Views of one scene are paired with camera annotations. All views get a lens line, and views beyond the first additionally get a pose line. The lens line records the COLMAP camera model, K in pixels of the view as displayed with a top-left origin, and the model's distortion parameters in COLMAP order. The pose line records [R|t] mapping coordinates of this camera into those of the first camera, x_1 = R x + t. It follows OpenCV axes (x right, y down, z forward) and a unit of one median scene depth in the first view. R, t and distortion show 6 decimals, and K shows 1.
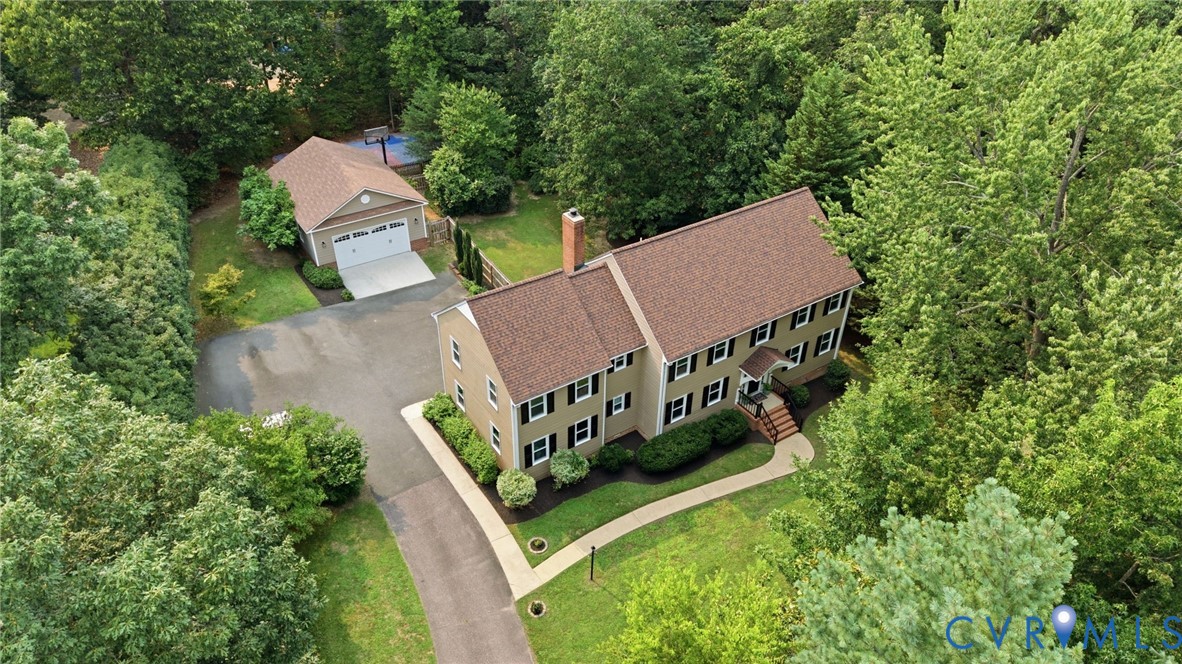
lens RADIAL K [[792.7, 0, 591.0], [0, 792.7, 332.0], [0, 0, 1]] dist [-0.006235, -0.003190]
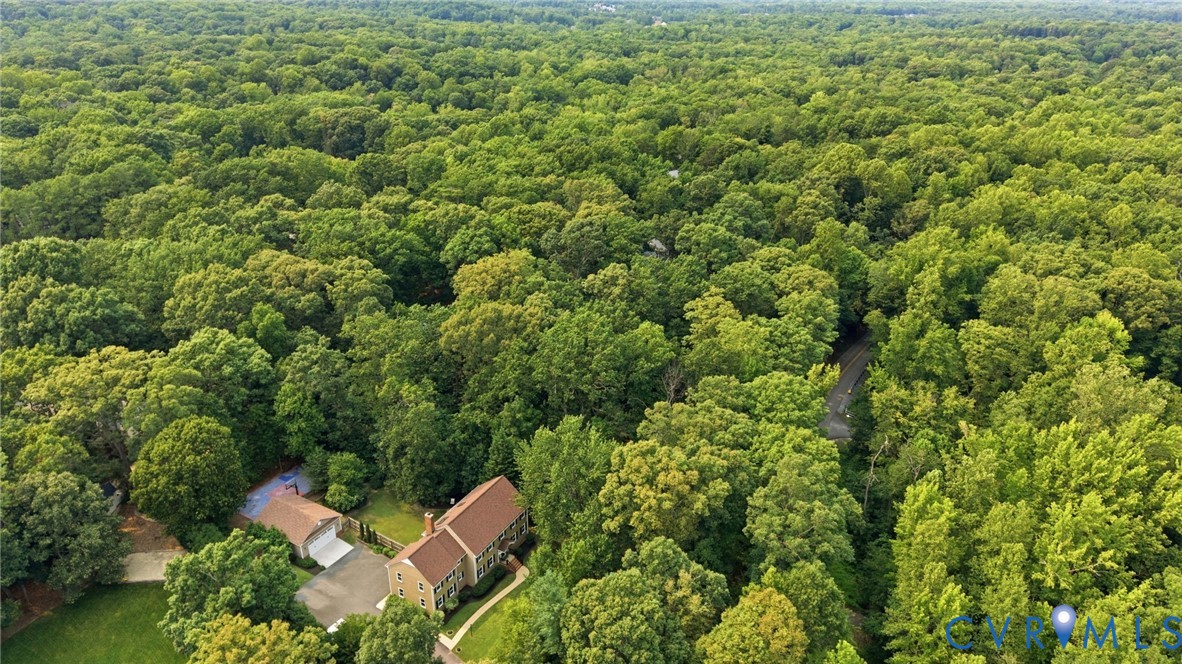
lens RADIAL K [[785.7, 0, 591.0], [0, 785.7, 332.0], [0, 0, 1]] dist [0.003591, -0.000254]
pose [[0.896362, -0.201450, 0.394910, -0.476974], [0.265937, 0.957057, -0.115412, -0.294309], [-0.354702, 0.208472, 0.911442, -1.888189]]
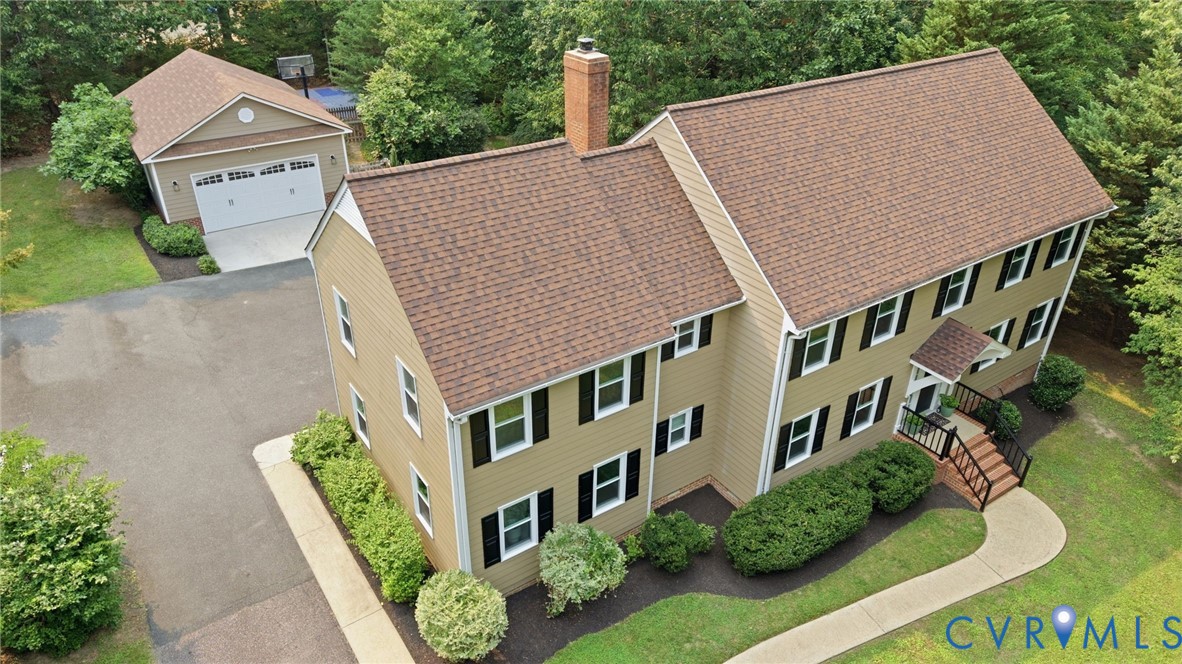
lens RADIAL K [[792.7, 0, 591.0], [0, 792.7, 332.0], [0, 0, 1]] dist [-0.006235, -0.003190]
pose [[0.999972, -0.004547, 0.005959, -0.023092], [0.005024, 0.996572, -0.082580, 0.071903], [-0.005563, 0.082607, 0.996567, 0.510603]]
